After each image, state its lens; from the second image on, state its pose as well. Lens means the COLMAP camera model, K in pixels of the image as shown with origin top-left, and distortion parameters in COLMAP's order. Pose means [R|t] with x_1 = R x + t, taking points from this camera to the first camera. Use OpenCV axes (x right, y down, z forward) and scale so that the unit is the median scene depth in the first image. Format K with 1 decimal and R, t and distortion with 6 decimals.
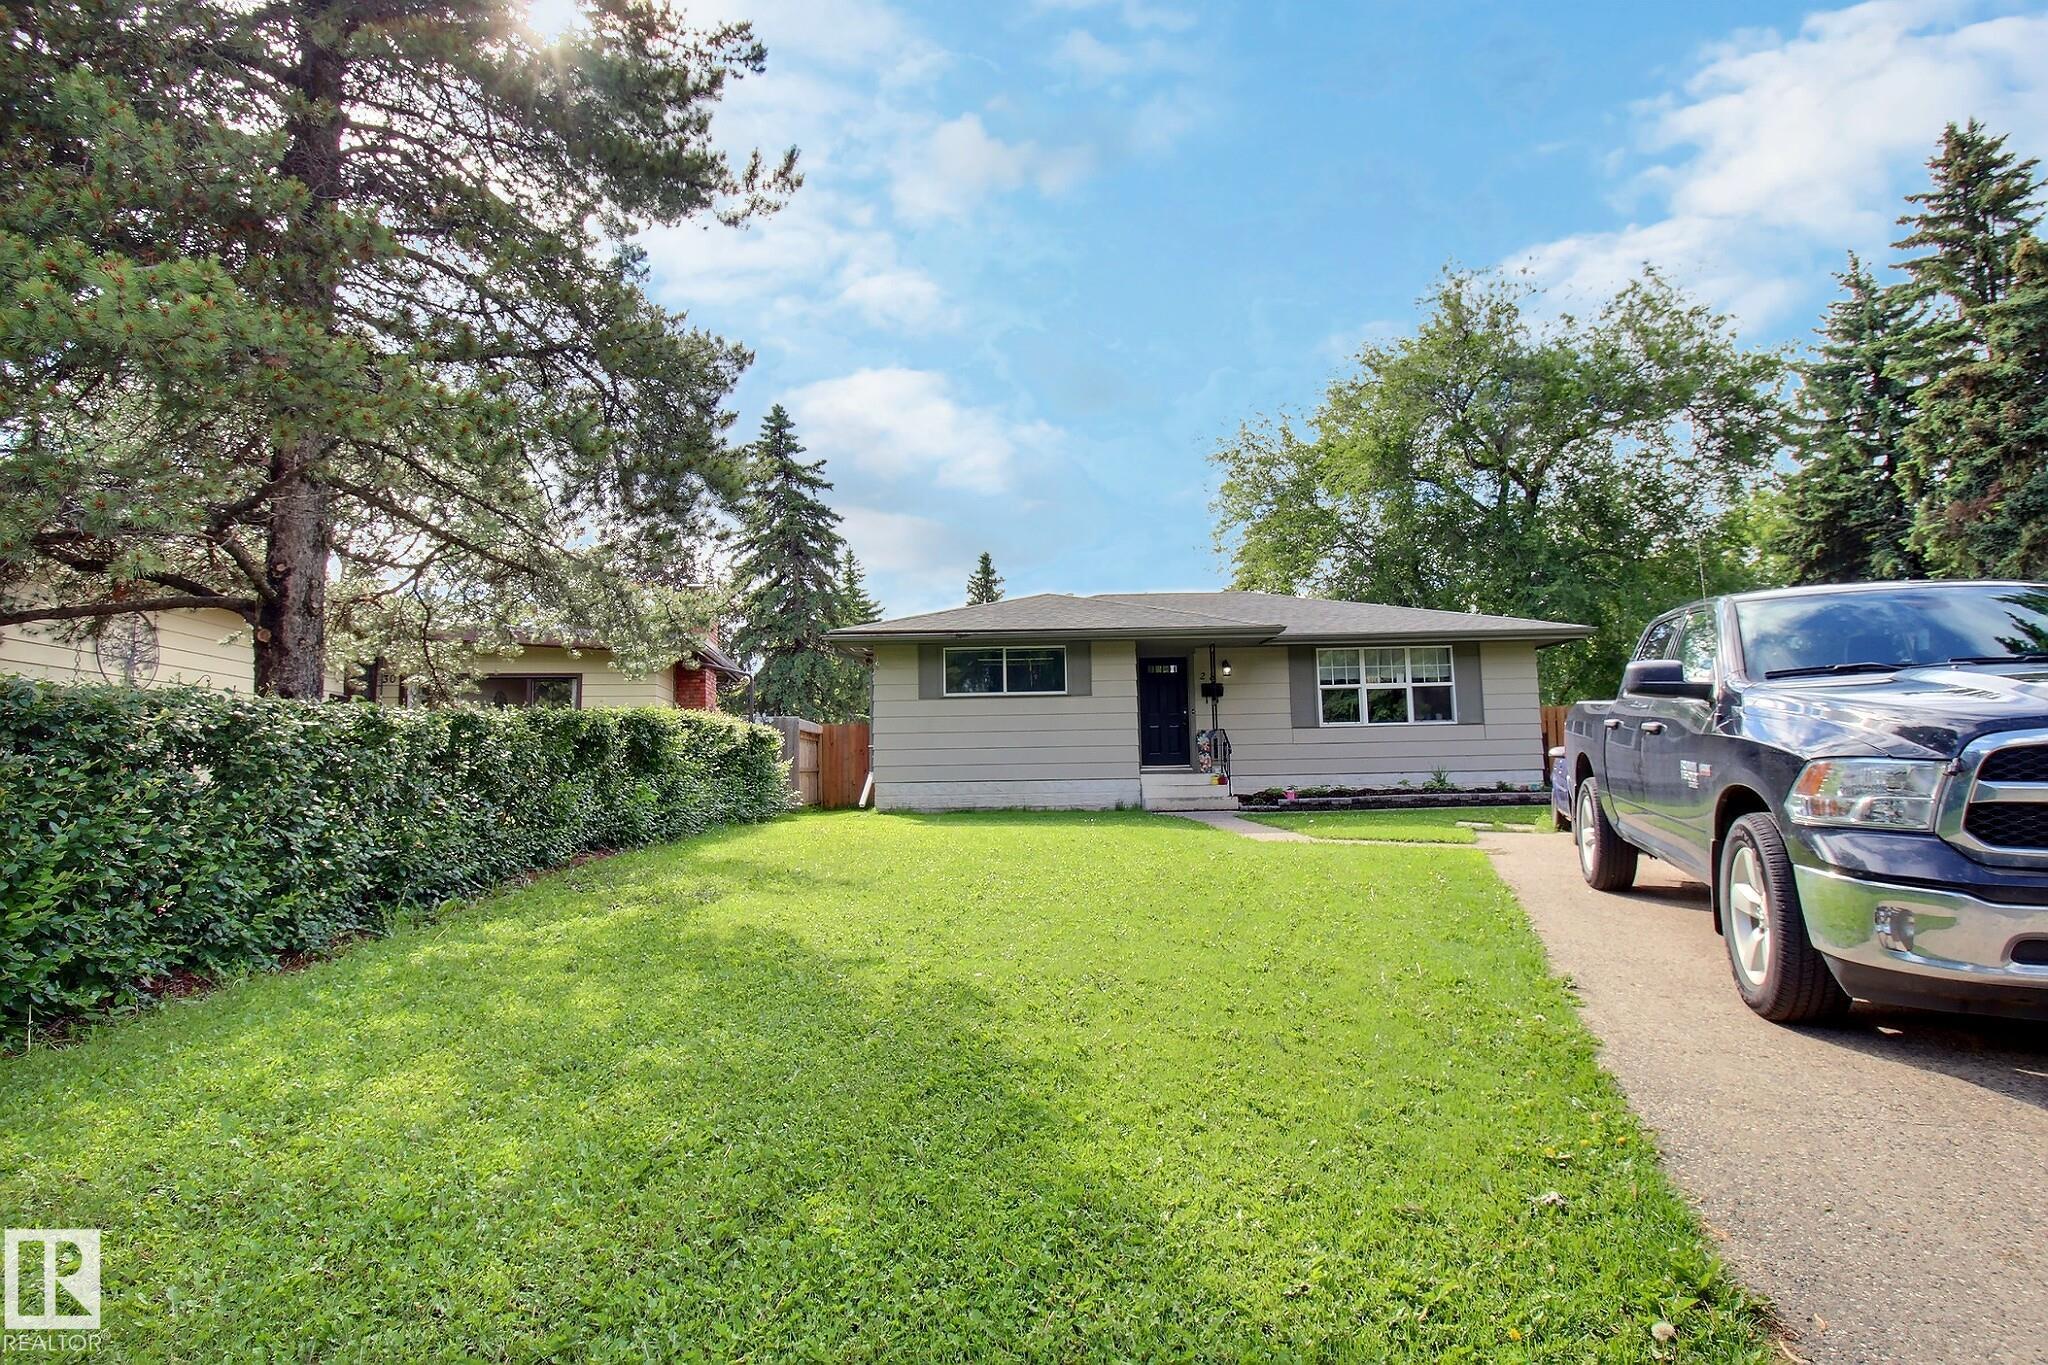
lens RADIAL K [[999.4, 0, 1030.1], [0, 999.4, 689.1], [0, 0, 1]] dist [-0.011578, -0.004559]
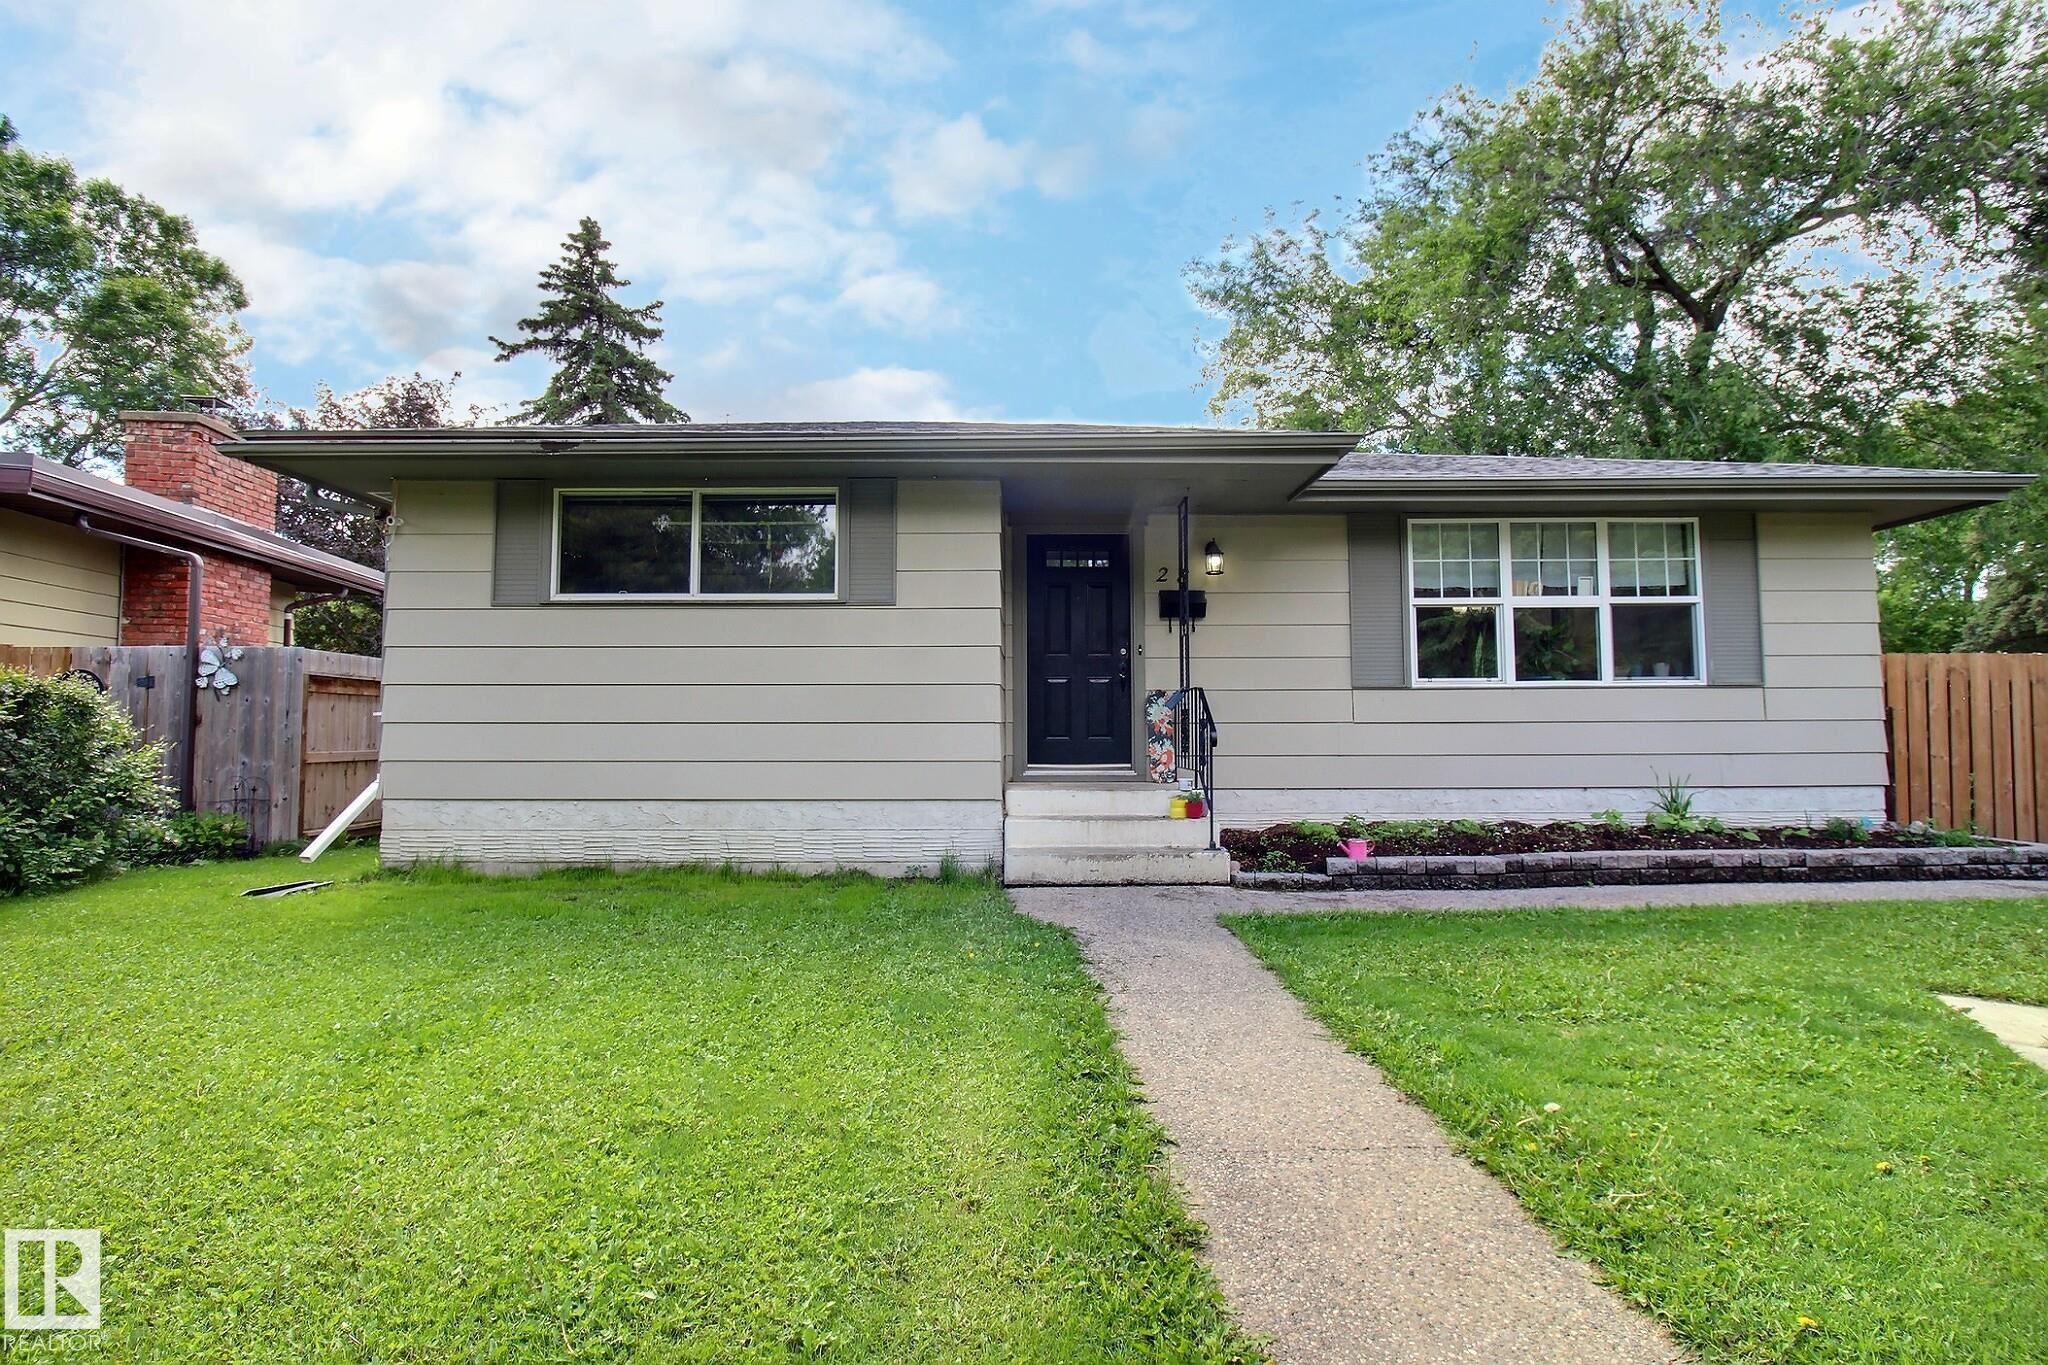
lens RADIAL K [[999.4, 0, 1017.8], [0, 999.4, 684.5], [0, 0, 1]] dist [-0.011578, -0.004559]
pose [[0.999932, 0.010848, -0.004329, 0.110688], [-0.010854, 0.999940, -0.001501, 0.039523], [0.004313, 0.001547, 0.999990, 0.544093]]
